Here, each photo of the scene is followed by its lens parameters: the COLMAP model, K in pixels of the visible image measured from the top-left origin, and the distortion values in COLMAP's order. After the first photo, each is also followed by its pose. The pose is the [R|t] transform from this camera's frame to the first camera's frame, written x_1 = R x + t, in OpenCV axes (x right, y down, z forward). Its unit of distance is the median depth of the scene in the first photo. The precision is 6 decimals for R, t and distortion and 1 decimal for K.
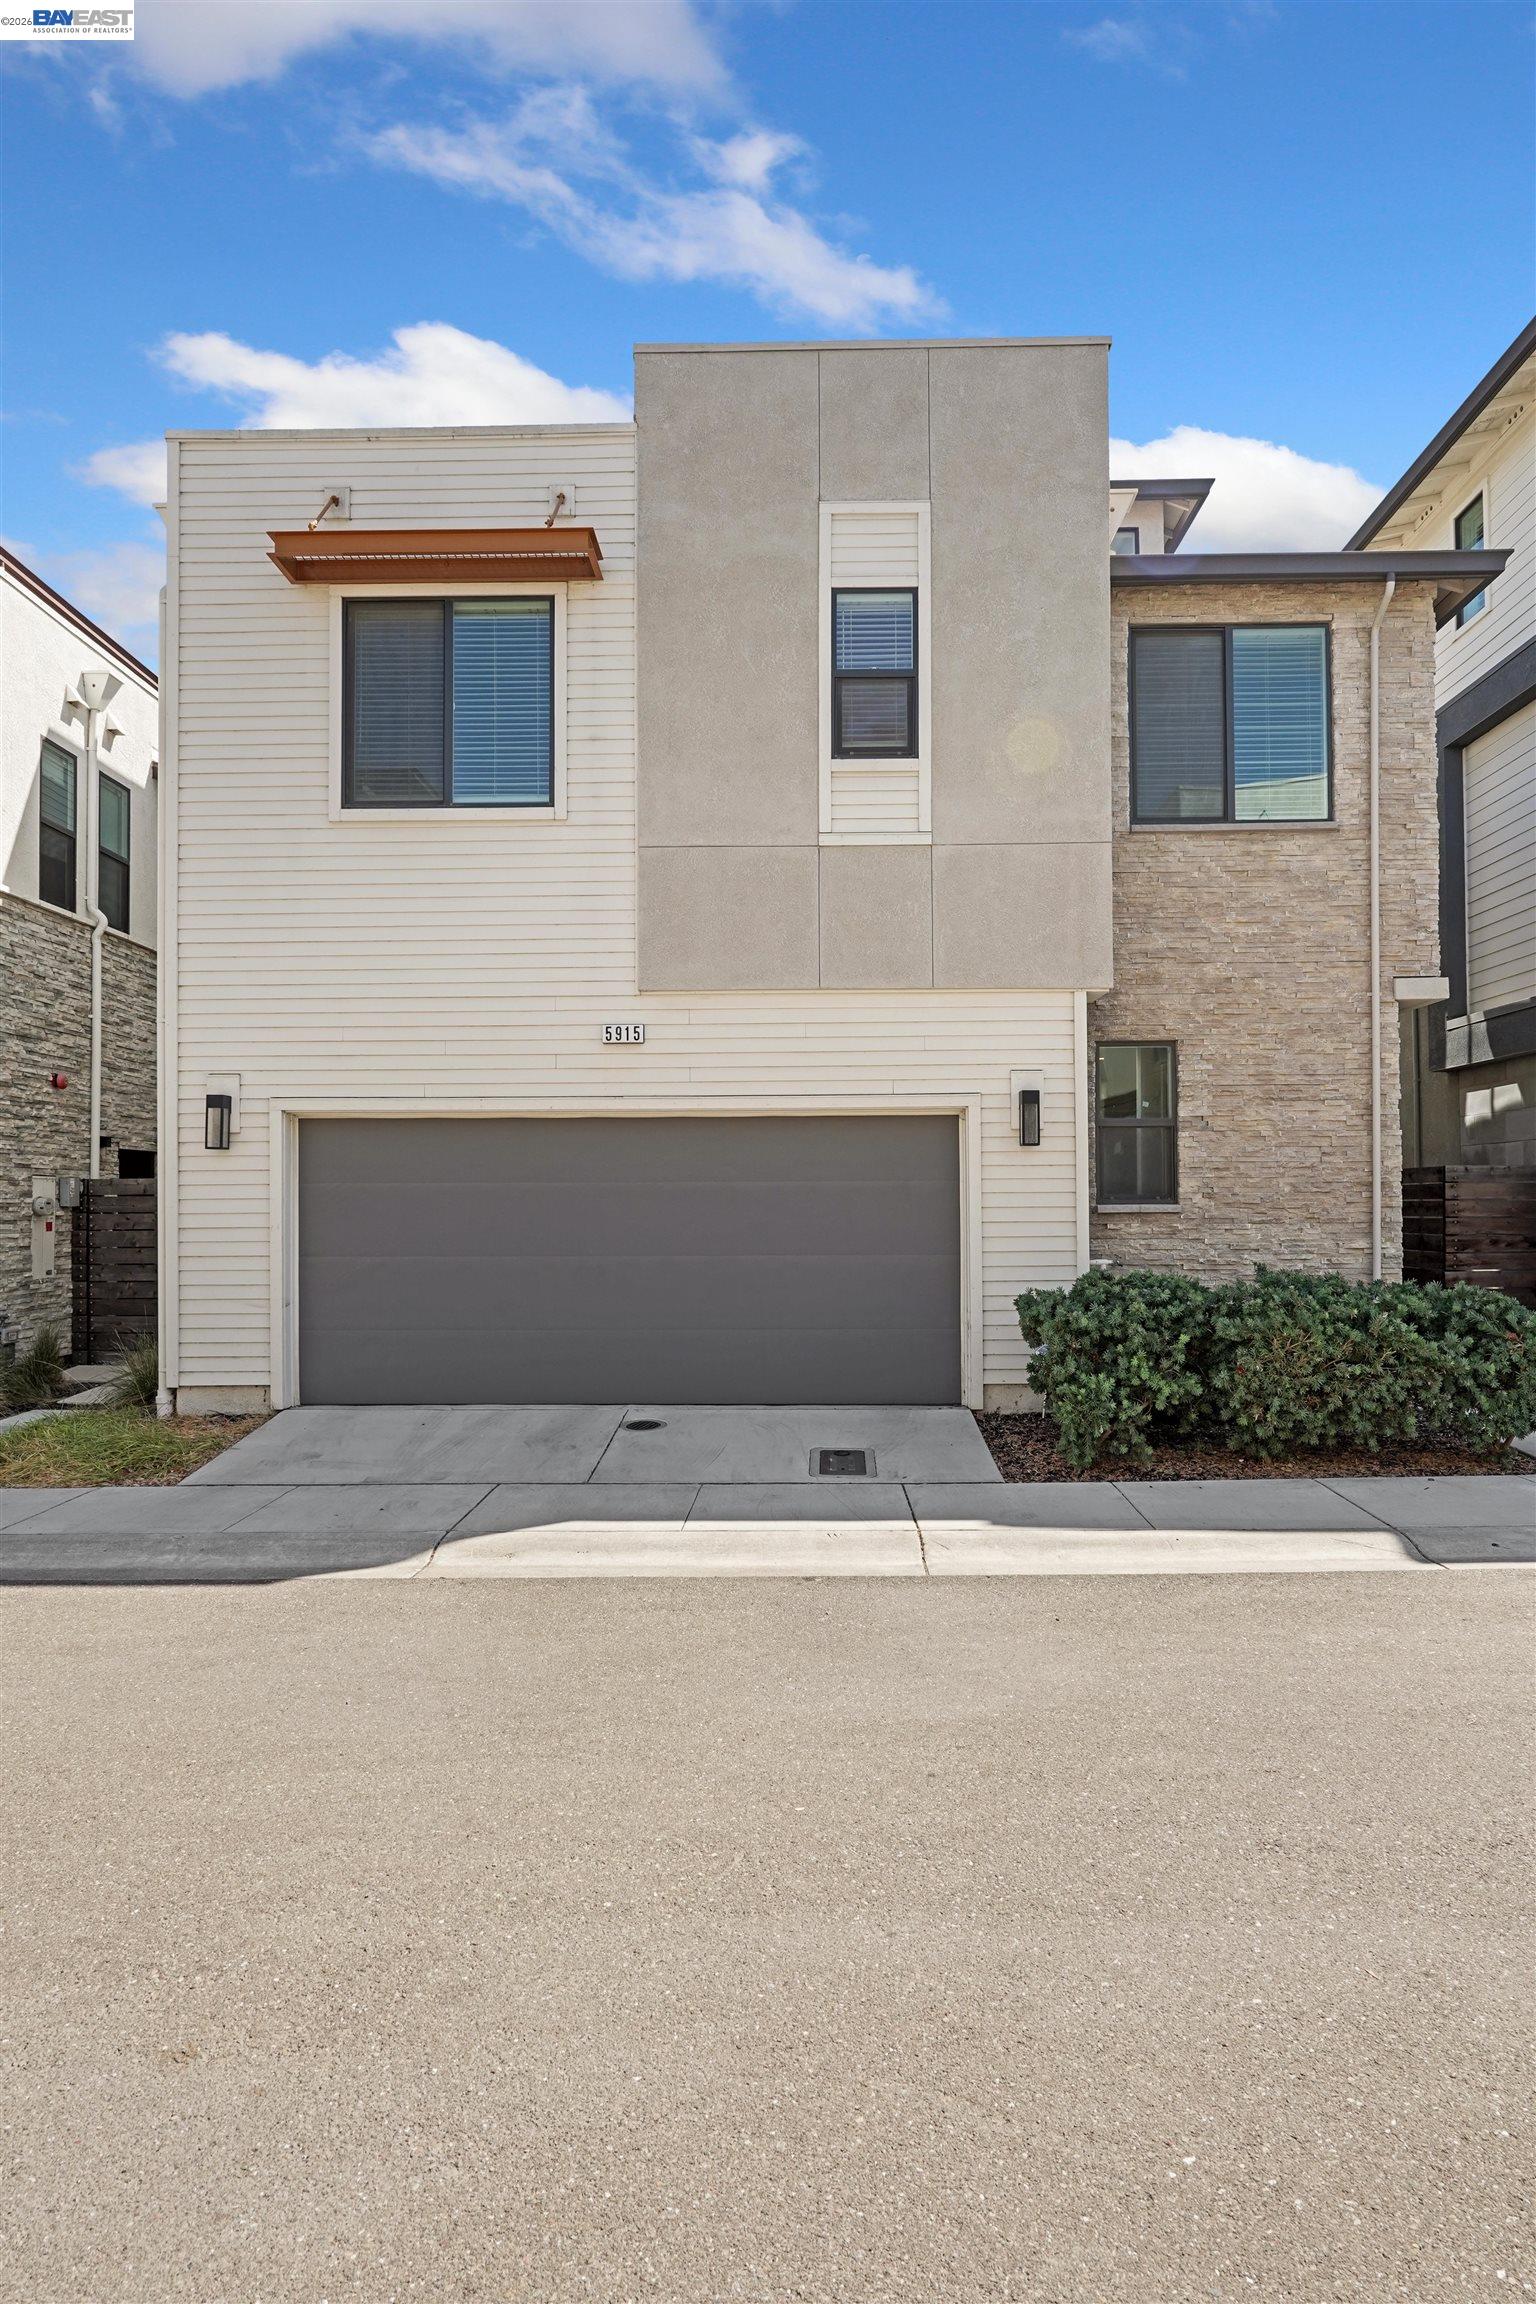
lens RADIAL K [[1326.4, 0, 773.2], [0, 1326.4, 1169.4], [0, 0, 1]] dist [0.002836, 0.000218]
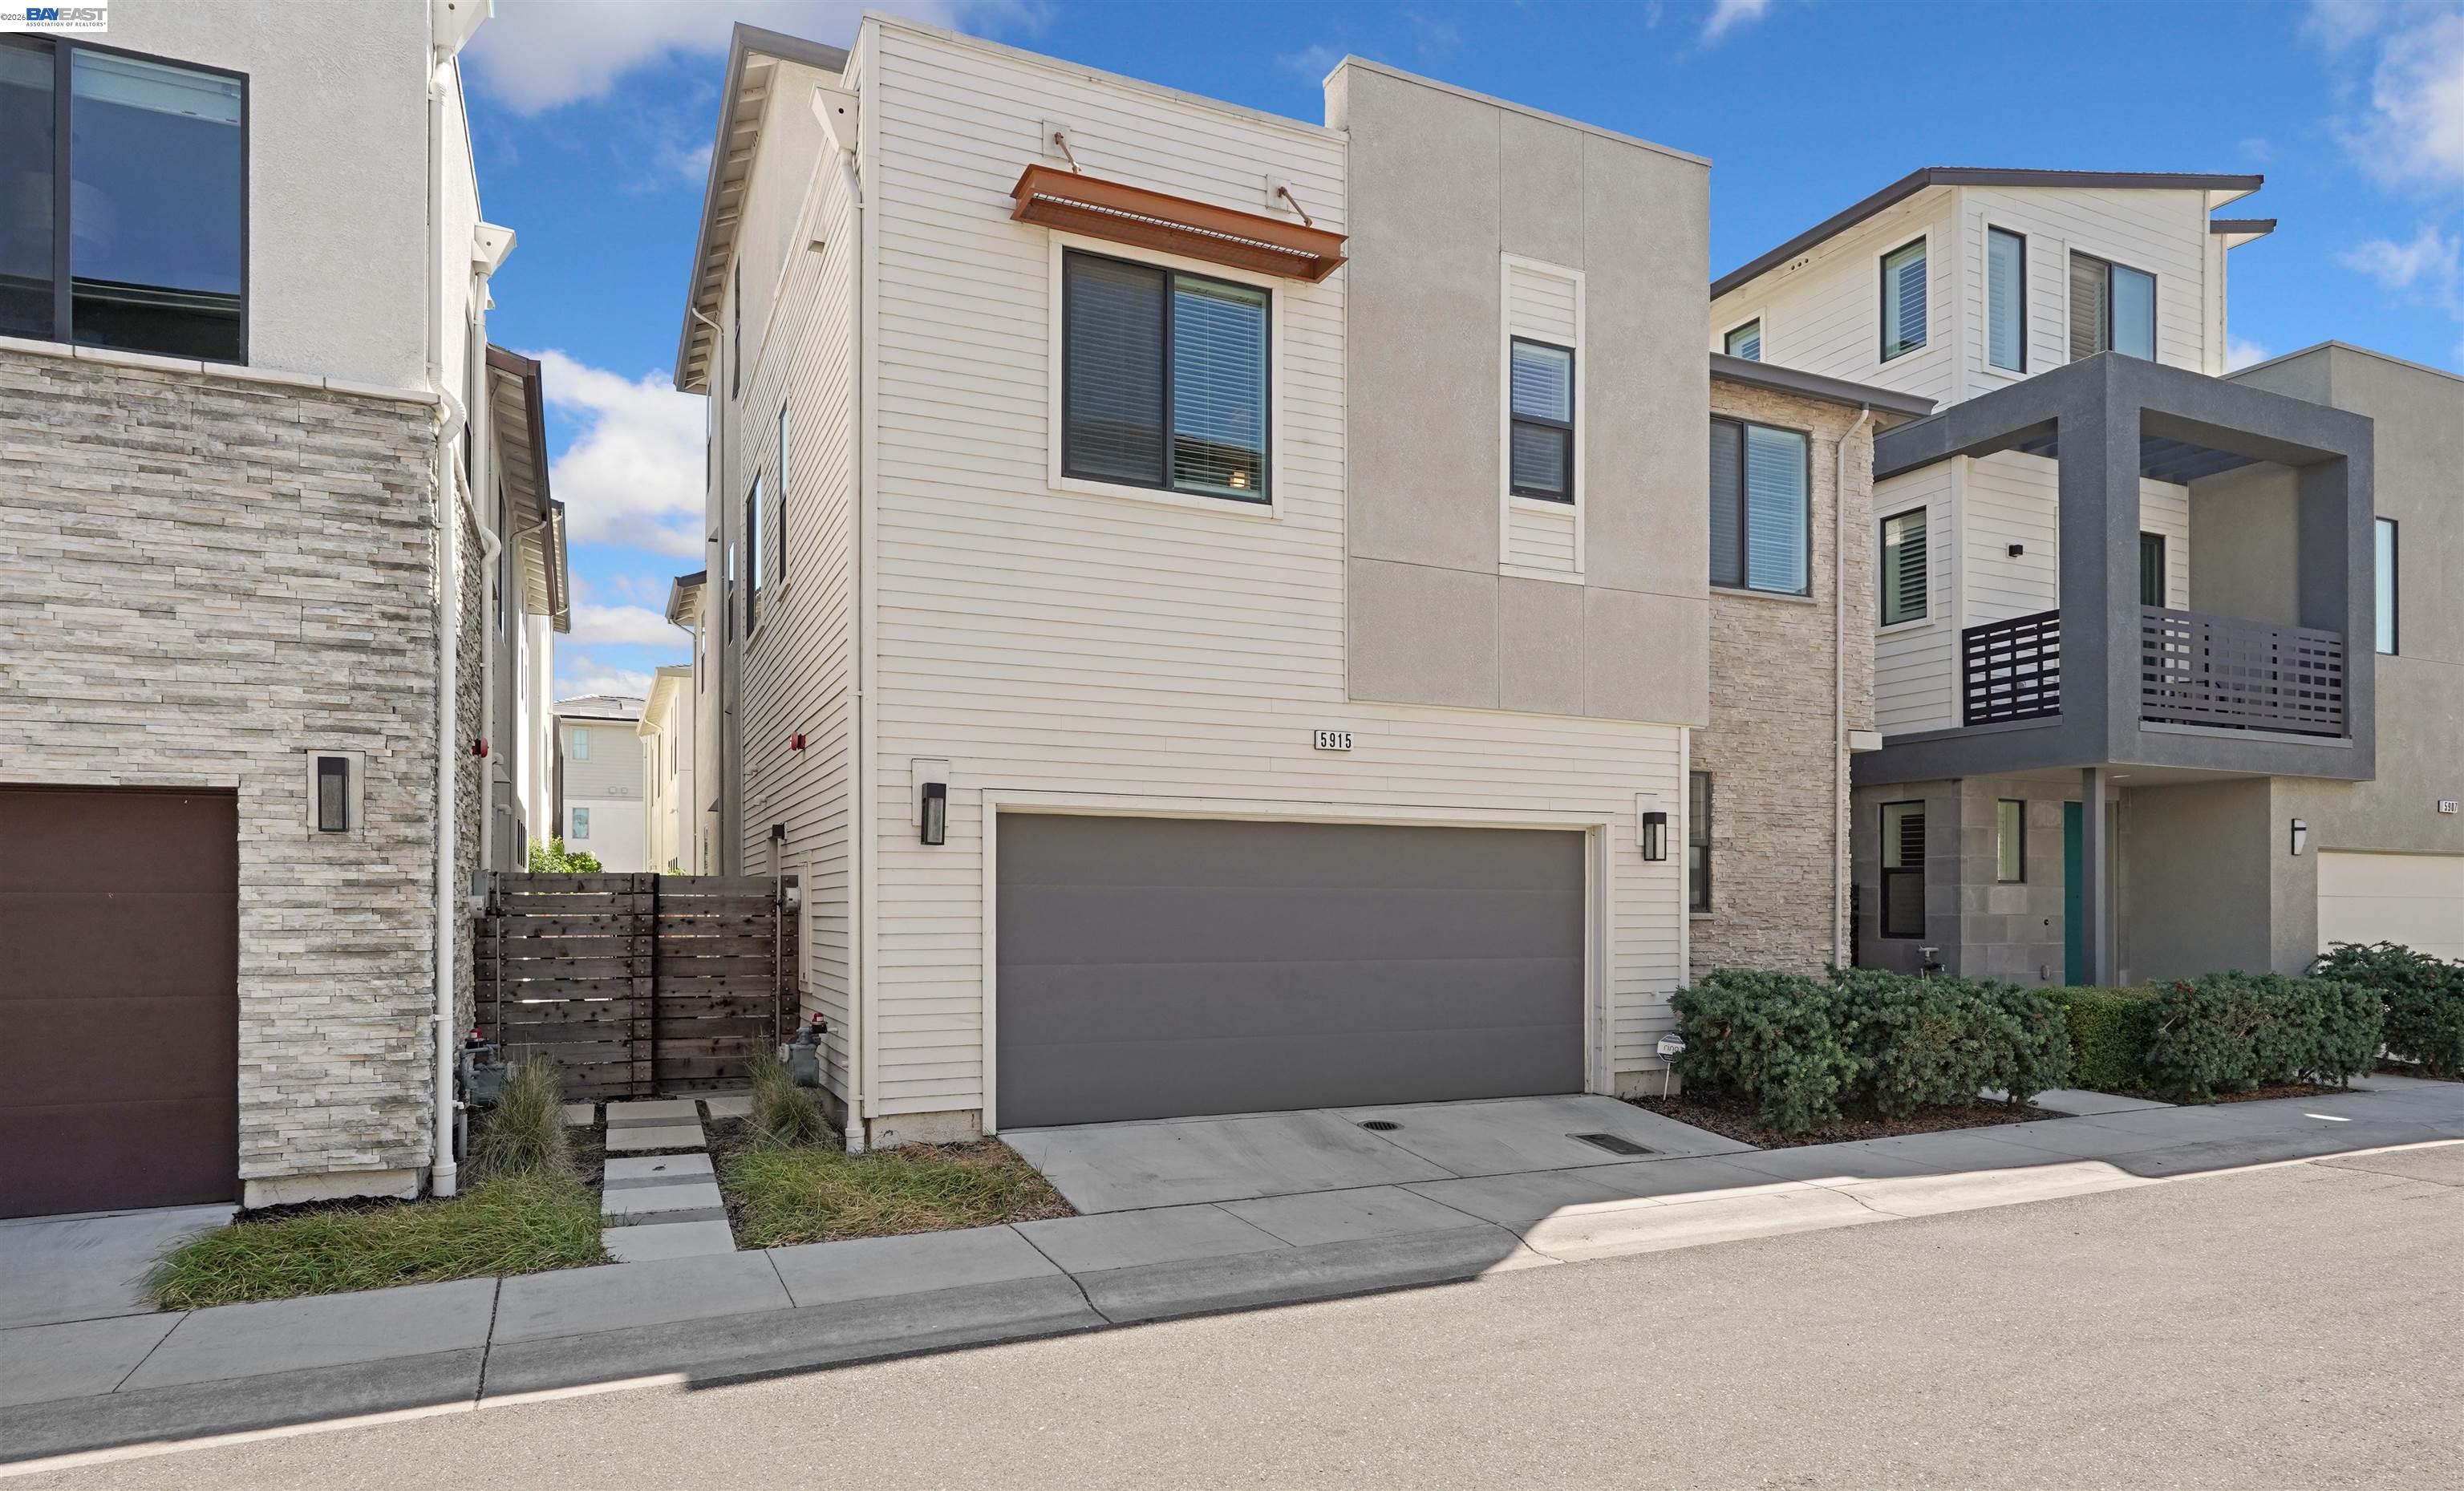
lens RADIAL K [[1420.9, 0, 1247.2], [0, 1420.9, 880.1], [0, 0, 1]] dist [0.004104, 0.002448]
pose [[0.900056, 0.016111, 0.435477, -0.635104], [-0.018914, 0.999819, 0.002101, 0.002568], [-0.435365, -0.010128, 0.900197, 0.056751]]
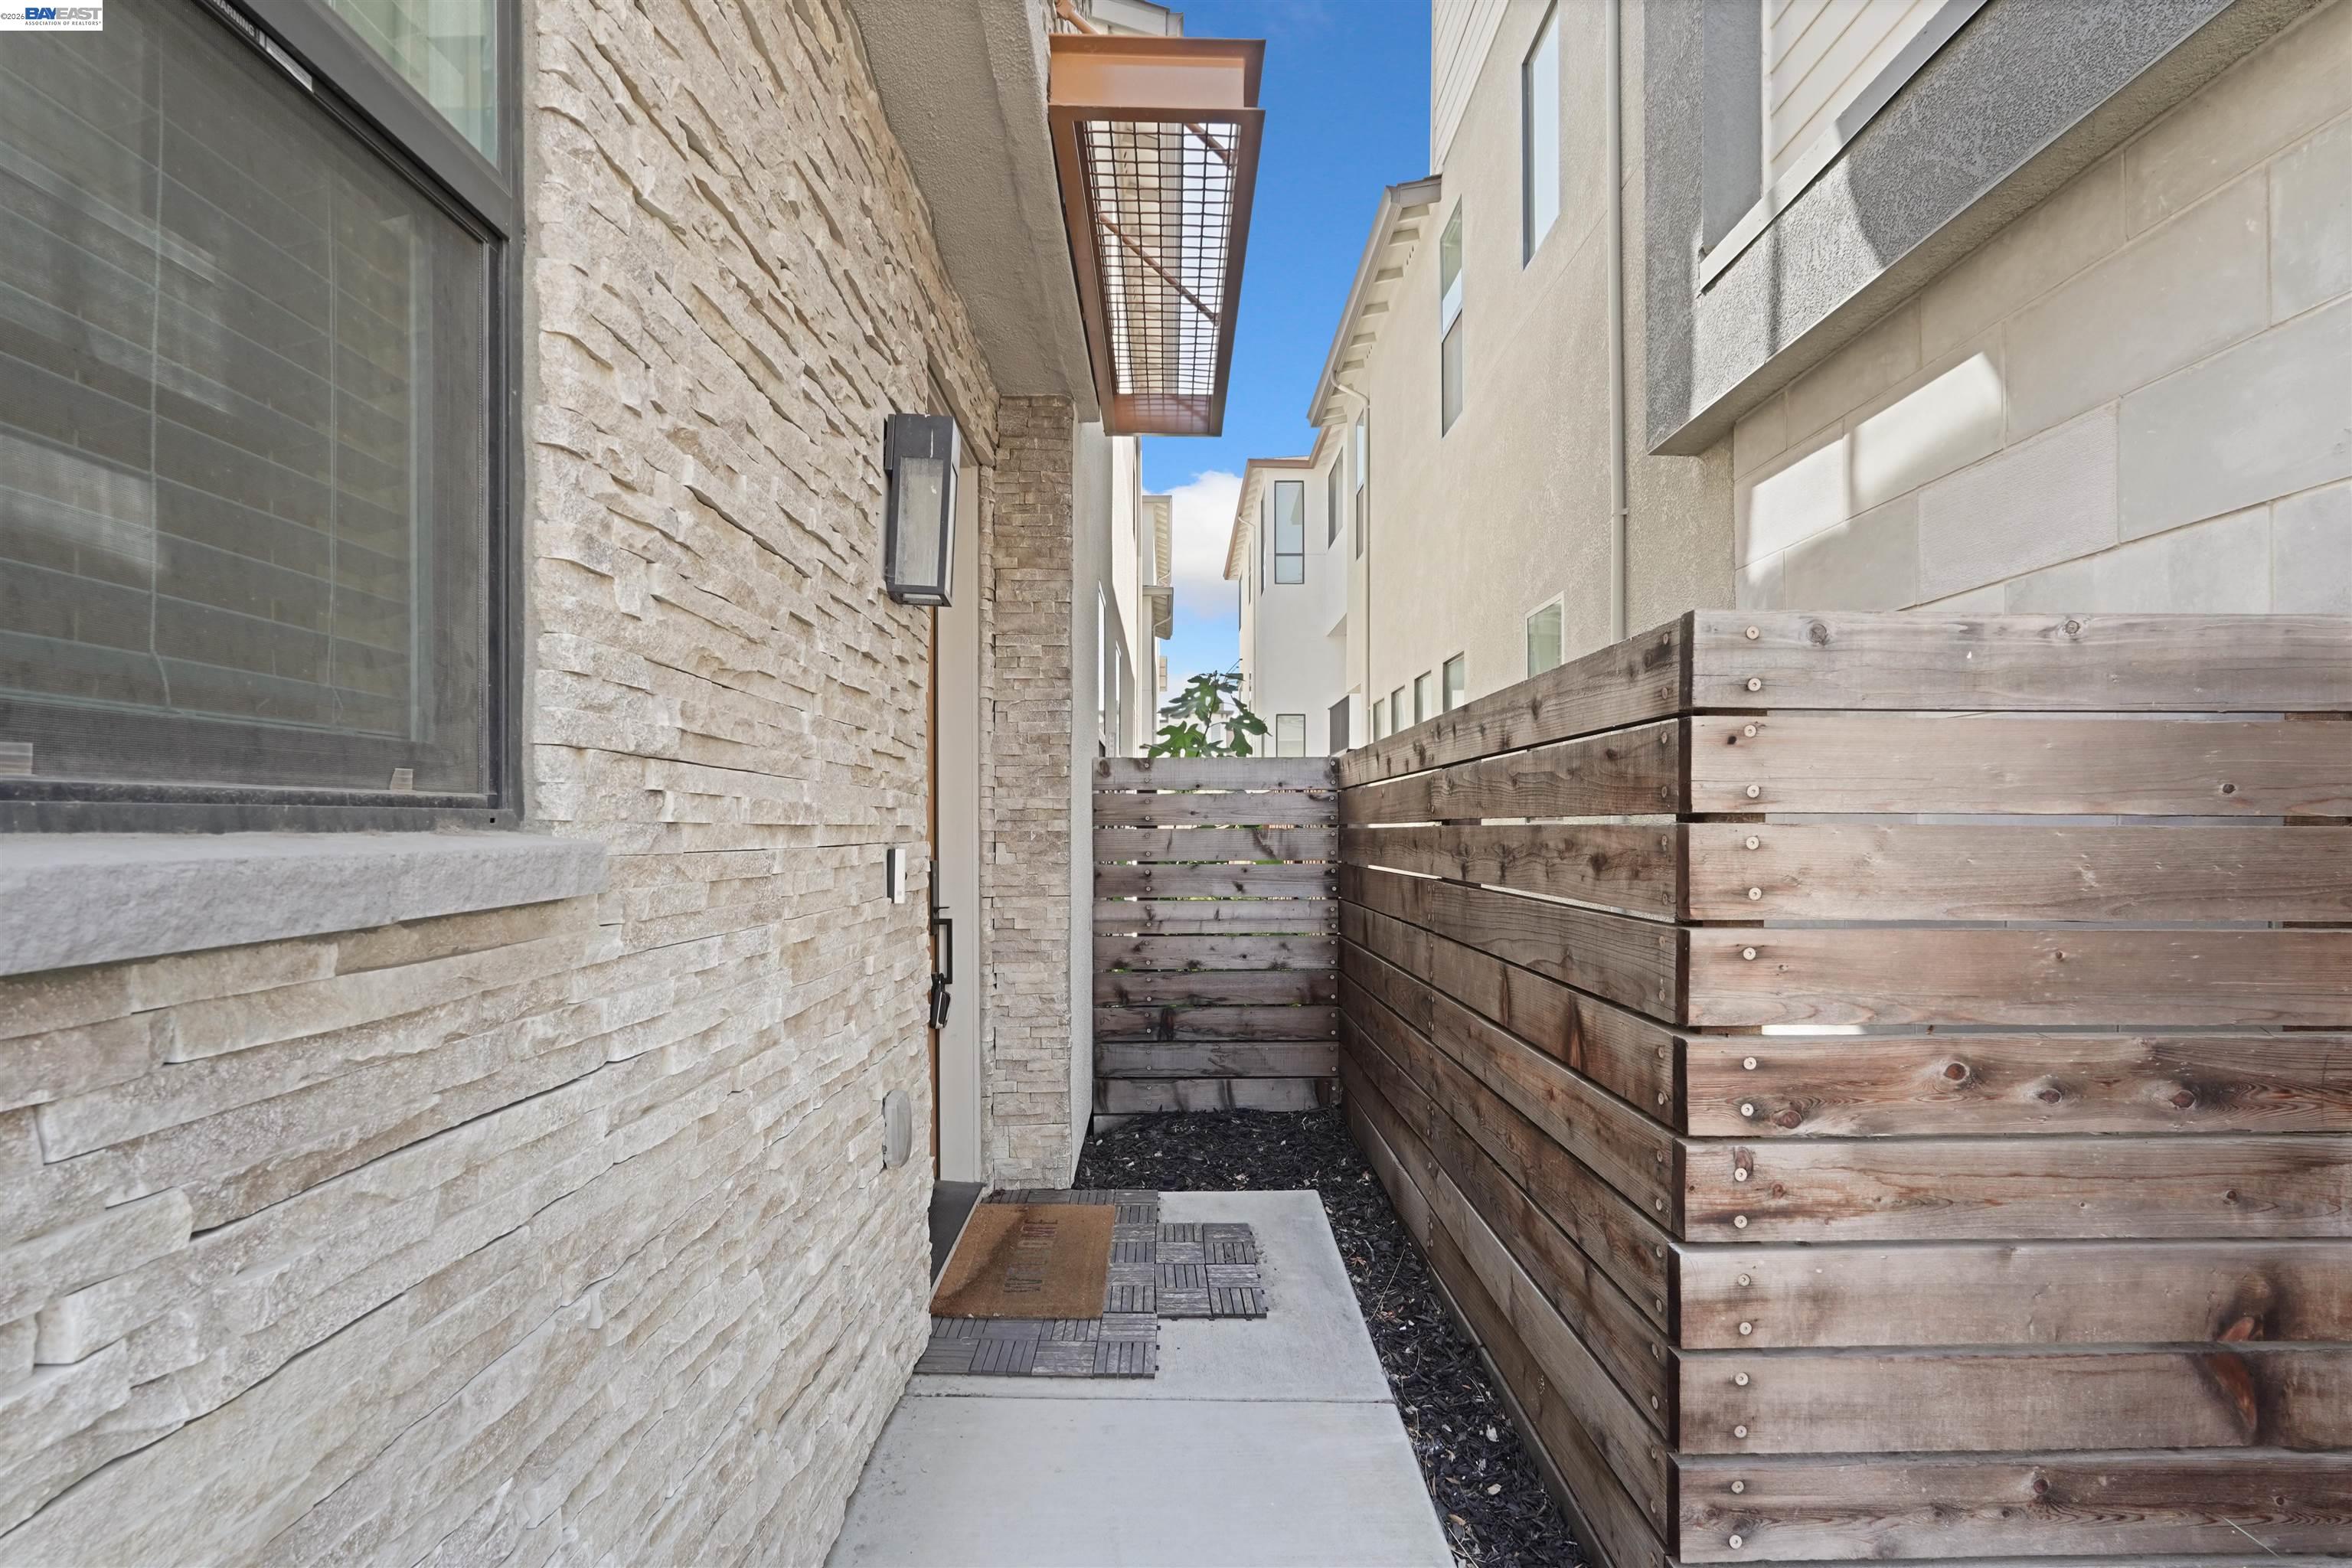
lens RADIAL K [[1052.5, 0, 1174.9], [0, 1052.5, 803.6], [0, 0, 1]] dist [-0.006504, 0.003929]
pose [[0.999723, 0.013275, 0.019420, 0.433655], [-0.013519, 0.999831, 0.012492, 0.020342], [-0.019251, -0.012751, 0.999733, 0.858245]]
